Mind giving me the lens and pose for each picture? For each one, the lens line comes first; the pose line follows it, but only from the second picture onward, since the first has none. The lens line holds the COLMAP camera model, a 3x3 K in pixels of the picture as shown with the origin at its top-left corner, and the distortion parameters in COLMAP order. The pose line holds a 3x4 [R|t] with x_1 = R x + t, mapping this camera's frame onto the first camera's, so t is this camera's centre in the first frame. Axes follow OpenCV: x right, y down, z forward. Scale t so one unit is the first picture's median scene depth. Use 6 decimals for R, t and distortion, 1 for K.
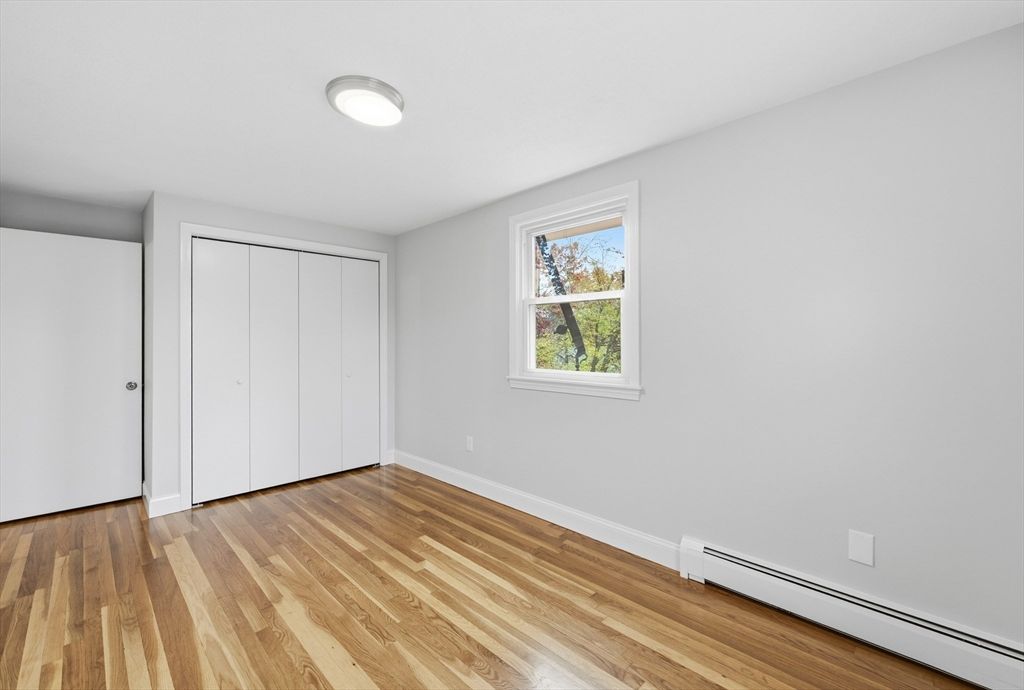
lens RADIAL K [[437.3, 0, 512.0], [0, 437.3, 339.8], [0, 0, 1]] dist [0.001425, 0.000071]
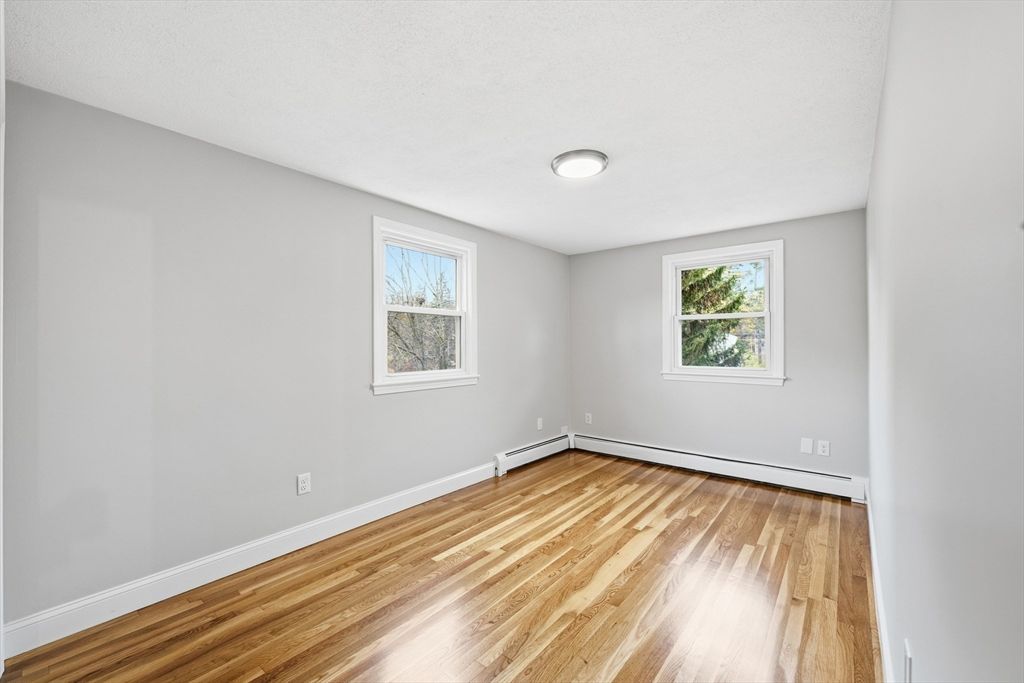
lens RADIAL K [[413.1, 0, 512.0], [0, 413.1, 346.6], [0, 0, 1]] dist [-0.000481, -0.000033]
pose [[-0.110572, -0.000034, 0.993868, -1.188450], [-0.003050, 0.999995, -0.000305, 0.003061], [-0.993863, -0.003065, -0.110571, 1.026547]]
